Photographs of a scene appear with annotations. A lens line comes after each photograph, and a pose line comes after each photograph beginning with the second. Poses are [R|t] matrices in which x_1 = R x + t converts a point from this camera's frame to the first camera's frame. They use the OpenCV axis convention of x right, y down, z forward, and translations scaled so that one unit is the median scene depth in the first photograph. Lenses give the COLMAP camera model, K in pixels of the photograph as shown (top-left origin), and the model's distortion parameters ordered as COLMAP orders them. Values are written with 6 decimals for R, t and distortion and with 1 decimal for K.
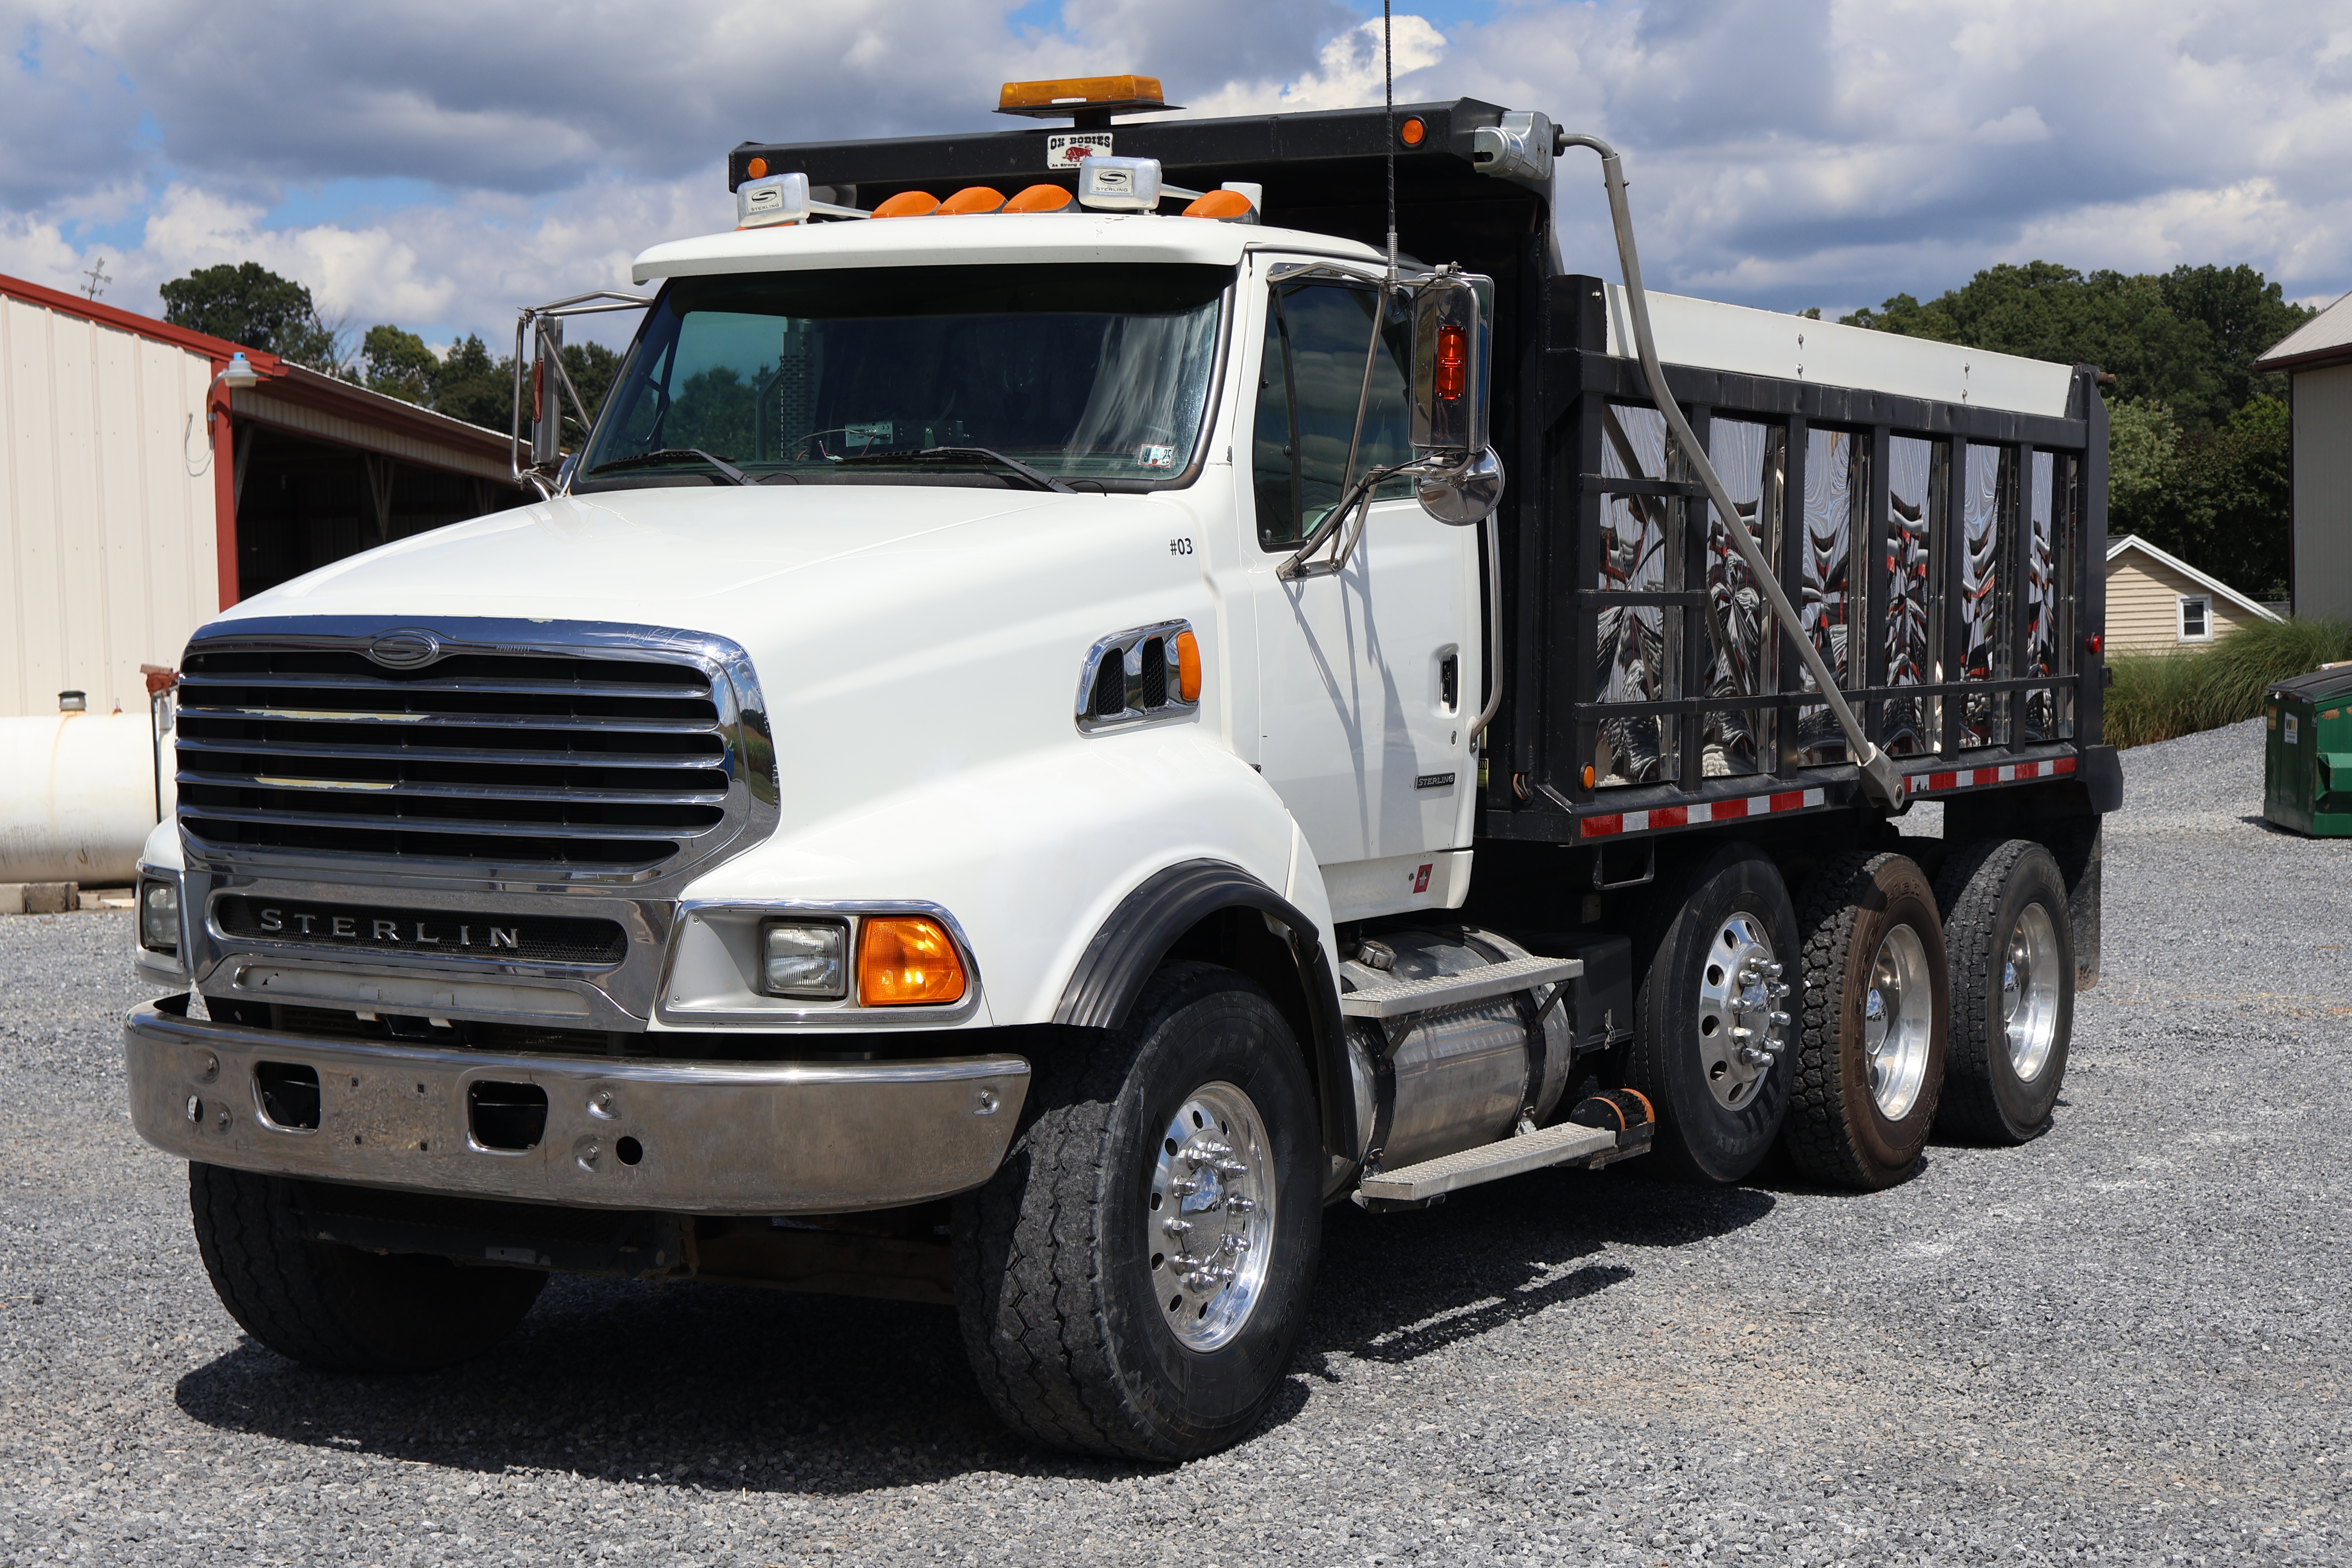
lens RADIAL K [[3823.2, 0, 1180.1], [0, 3823.2, 783.0], [0, 0, 1]] dist [-0.025414, 0.000000]
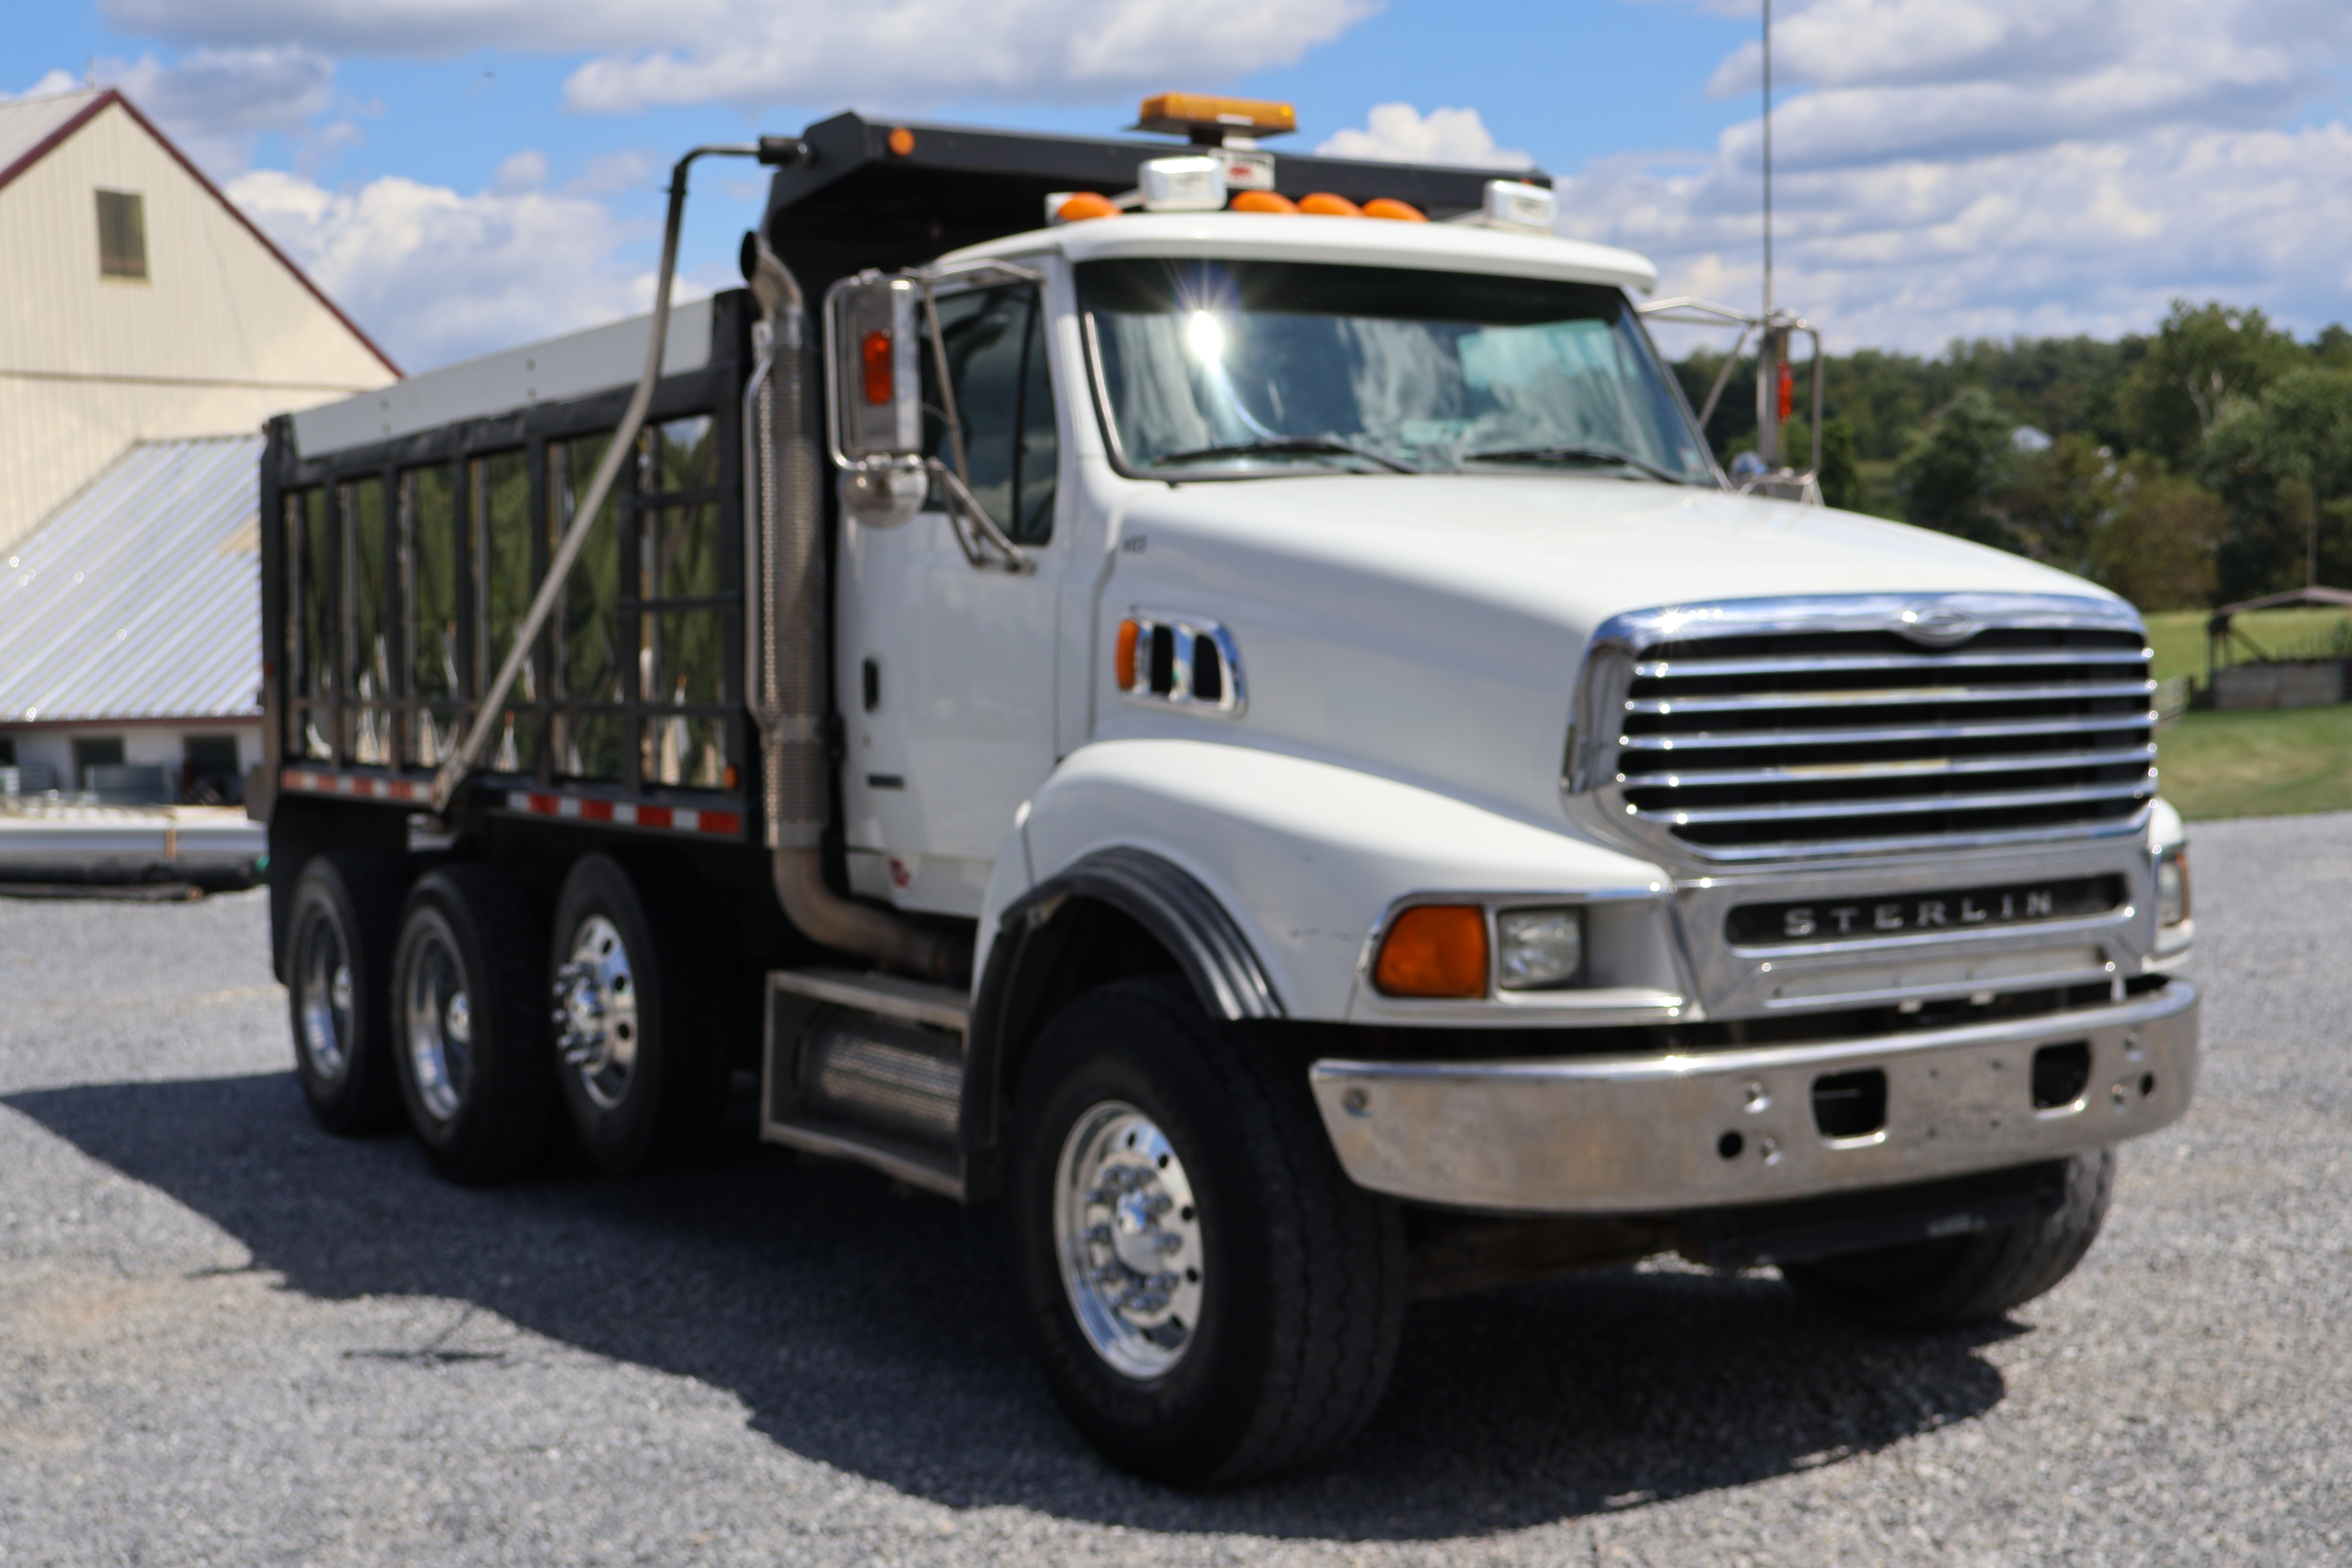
lens RADIAL K [[3068.8, 0, 1200.3], [0, 3068.8, 773.9], [0, 0, 1]] dist [-0.021768, 0.000000]
pose [[0.474087, -0.054016, 0.878820, -0.895771], [0.070554, 0.997237, 0.023233, -0.025659], [-0.877647, 0.050990, 0.476588, 0.720720]]
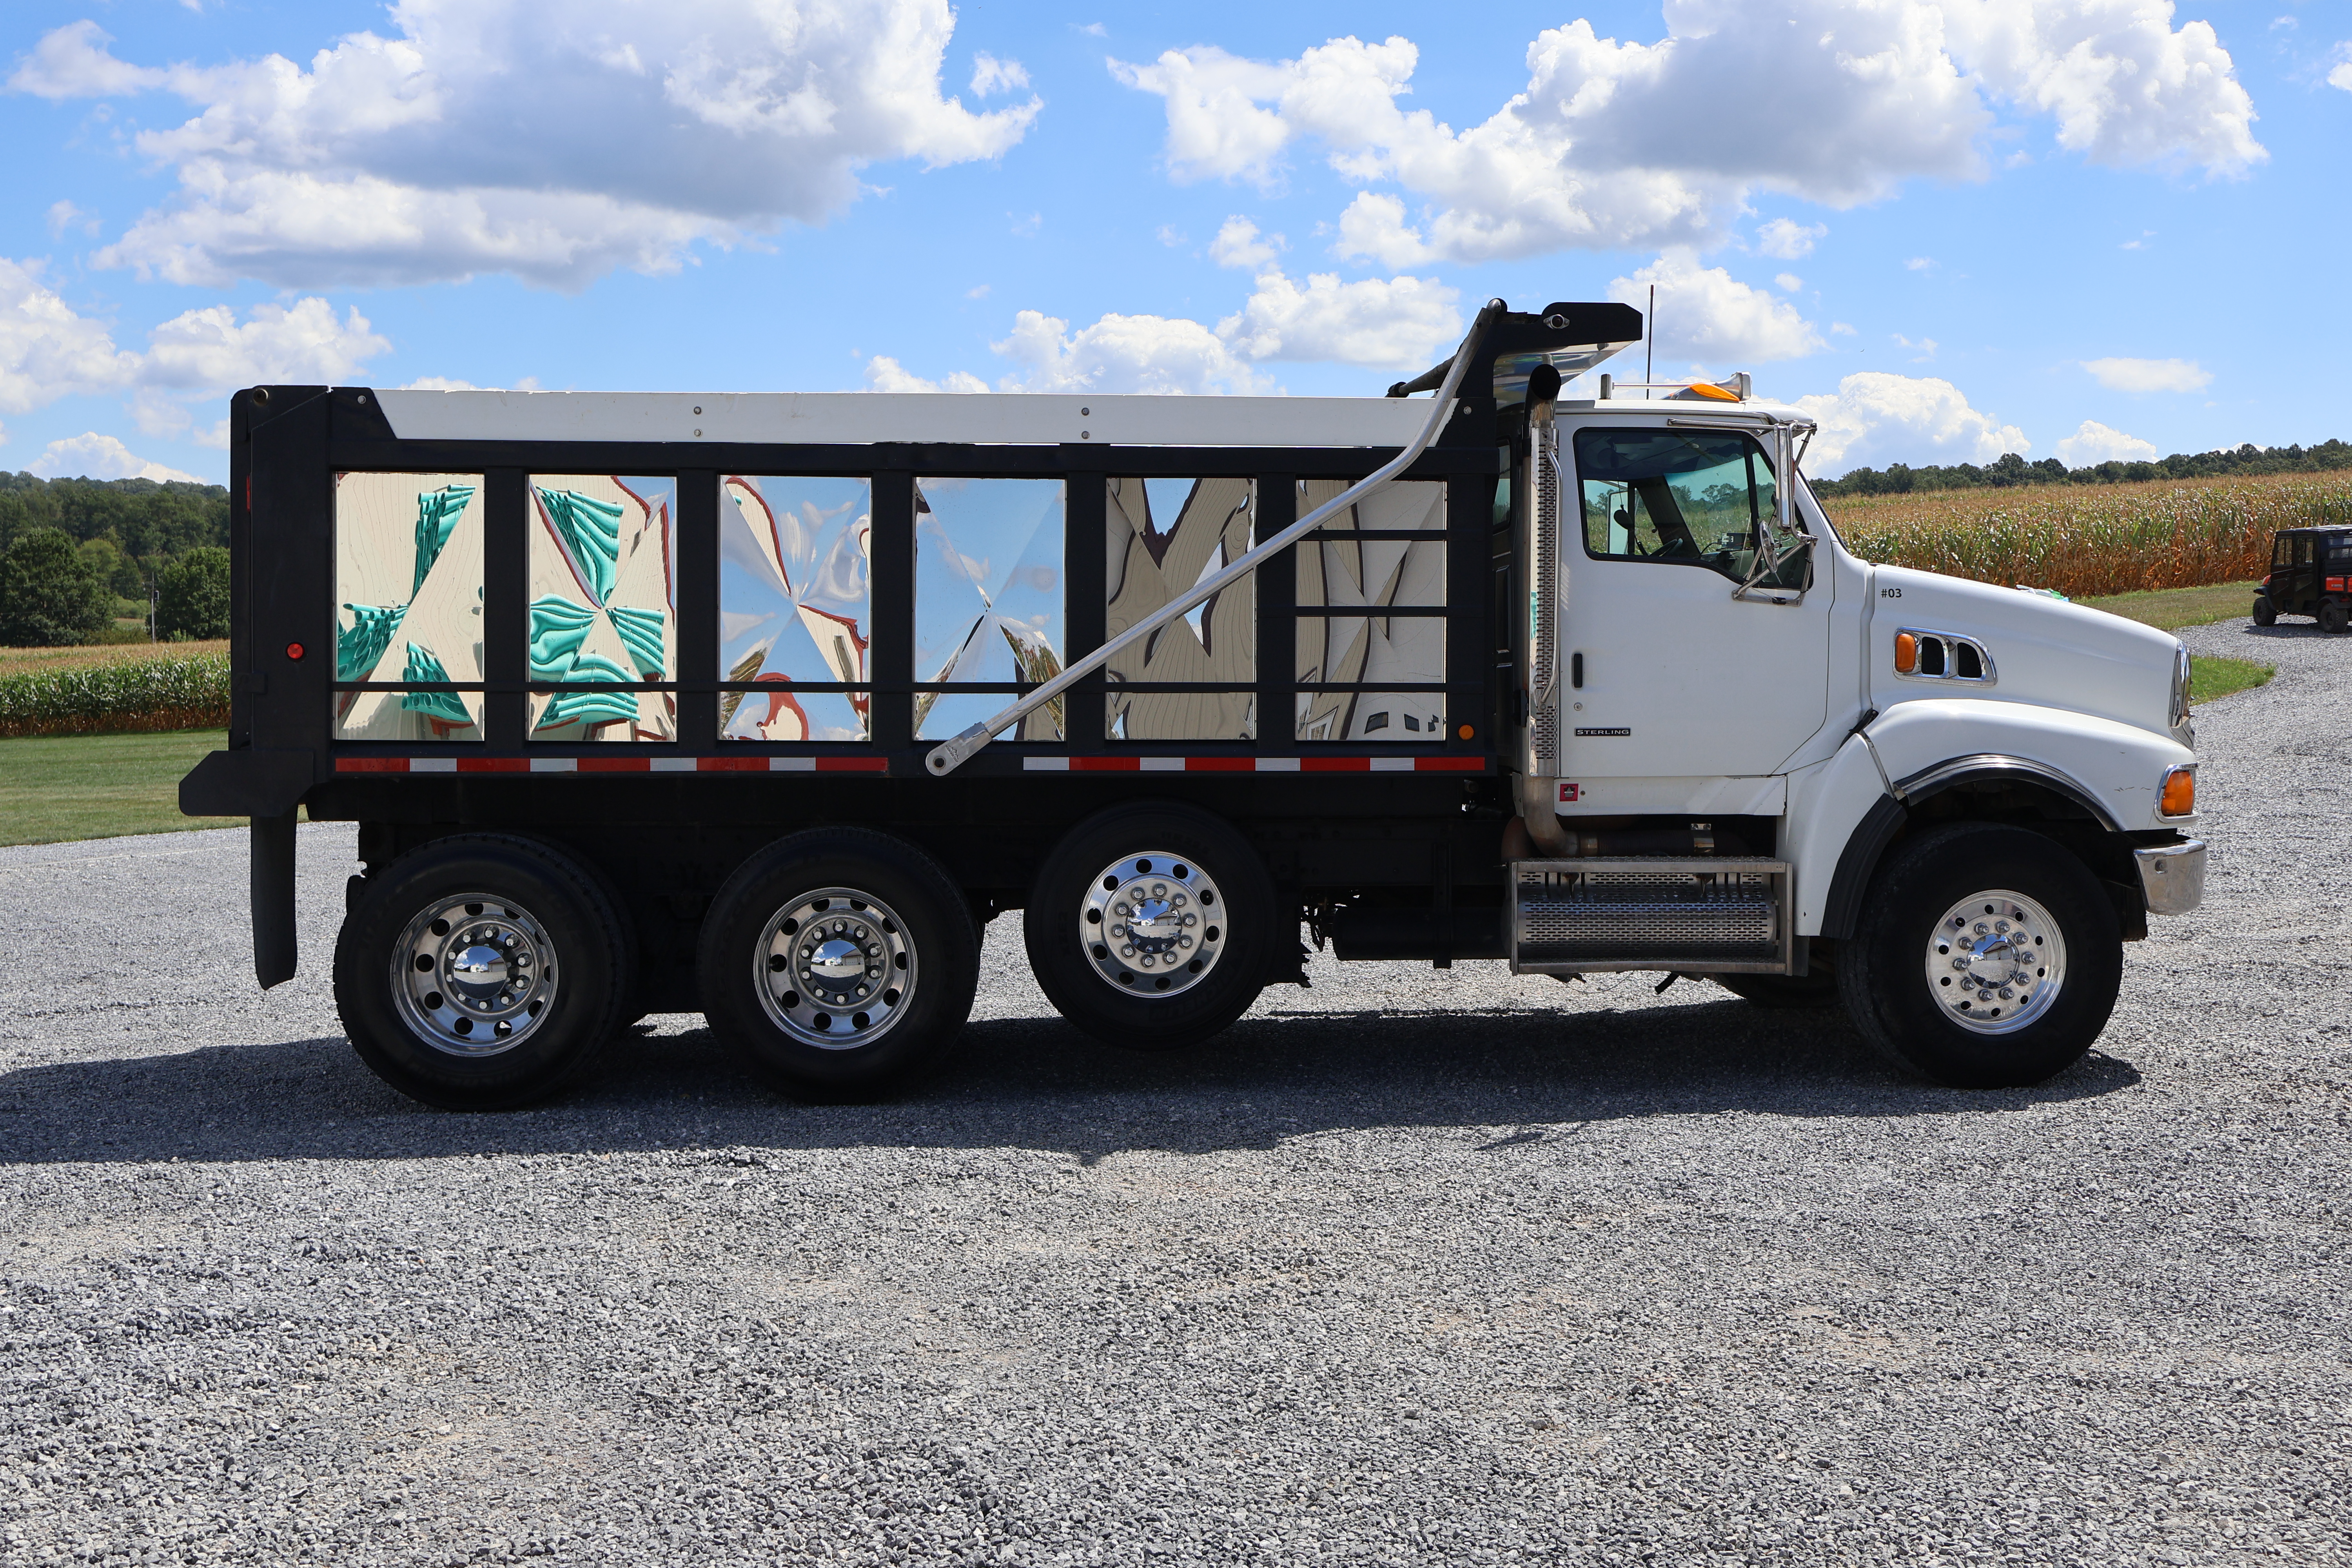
lens RADIAL K [[2266.9, 0, 1165.7], [0, 2266.9, 784.2], [0, 0, 1]] dist [0.018049, 0.000000]
pose [[-0.558065, -0.036239, 0.829006, -0.904240], [0.041265, 0.996598, 0.071344, -0.068693], [-0.828771, 0.074024, -0.554671, 2.003511]]
